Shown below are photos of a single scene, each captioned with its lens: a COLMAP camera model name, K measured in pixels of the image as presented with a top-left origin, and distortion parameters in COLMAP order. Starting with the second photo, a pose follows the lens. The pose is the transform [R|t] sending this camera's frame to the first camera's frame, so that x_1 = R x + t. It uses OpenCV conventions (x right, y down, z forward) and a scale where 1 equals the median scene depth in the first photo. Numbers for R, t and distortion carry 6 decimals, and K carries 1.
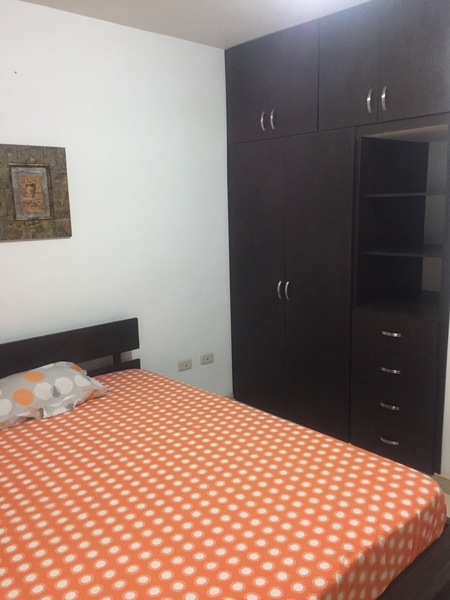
lens RADIAL K [[514.3, 0, 224.8], [0, 514.3, 297.5], [0, 0, 1]] dist [0.005638, -0.000191]
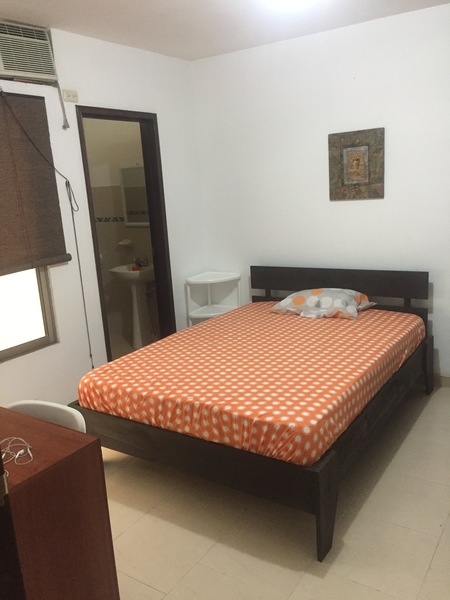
lens RADIAL K [[514.3, 0, 225.3], [0, 514.3, 301.4], [0, 0, 1]] dist [0.005638, -0.000191]
pose [[0.204735, 0.230684, -0.951246, 0.949108], [-0.111187, 0.971022, 0.211549, -0.101303], [0.972482, 0.062455, 0.224451, 0.367758]]
